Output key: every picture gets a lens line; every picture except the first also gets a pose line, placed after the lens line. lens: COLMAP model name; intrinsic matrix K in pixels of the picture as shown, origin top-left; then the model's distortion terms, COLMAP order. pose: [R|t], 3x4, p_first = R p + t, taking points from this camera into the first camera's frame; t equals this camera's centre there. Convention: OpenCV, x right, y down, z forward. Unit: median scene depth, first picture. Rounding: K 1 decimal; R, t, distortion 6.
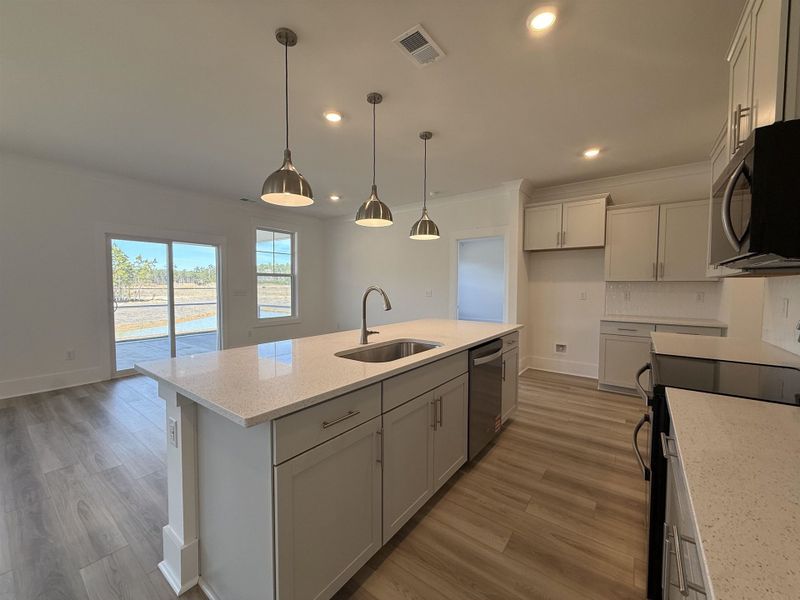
lens RADIAL K [[319.5, 0, 396.0], [0, 319.5, 299.4], [0, 0, 1]] dist [-0.000100, 0.000512]
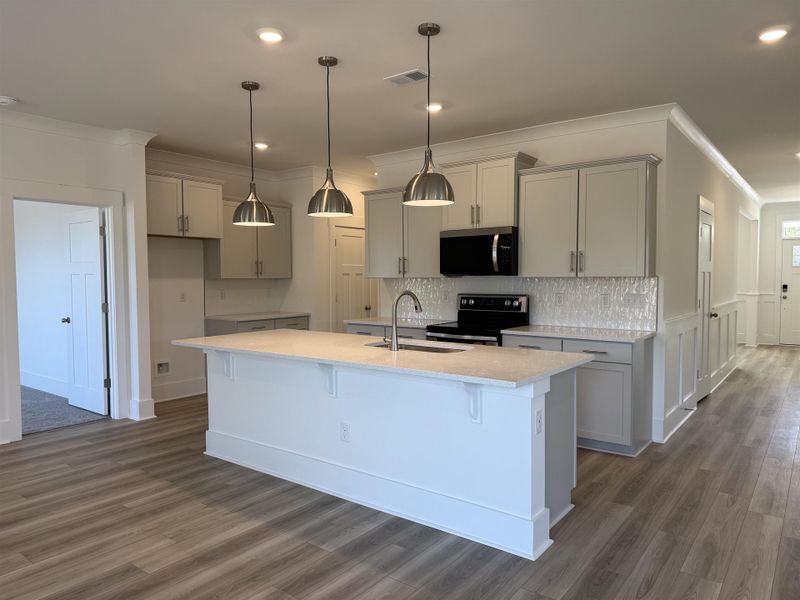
lens RADIAL K [[562.5, 0, 399.1], [0, 562.5, 301.9], [0, 0, 1]] dist [0.029698, -0.020412]
pose [[-0.003737, -0.051203, 0.998681, -1.072788], [0.047851, 0.997535, 0.051323, -0.056615], [-0.998848, 0.047979, -0.001278, 0.589216]]
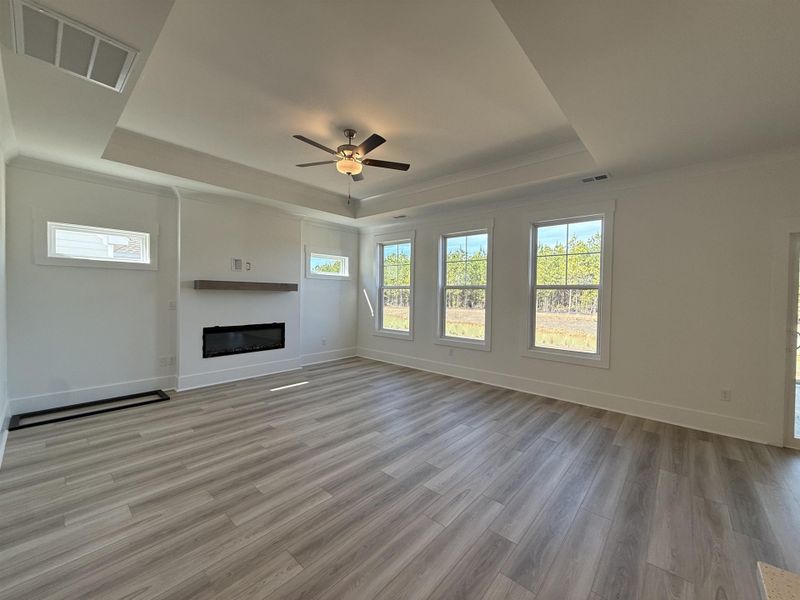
lens RADIAL K [[319.5, 0, 401.8], [0, 319.5, 299.7], [0, 0, 1]] dist [-0.000100, 0.000512]
pose [[-0.072075, 0.009063, -0.997358, -0.192376], [-0.061091, 0.998041, 0.013483, -0.029857], [0.995527, 0.061901, -0.071380, 0.271363]]
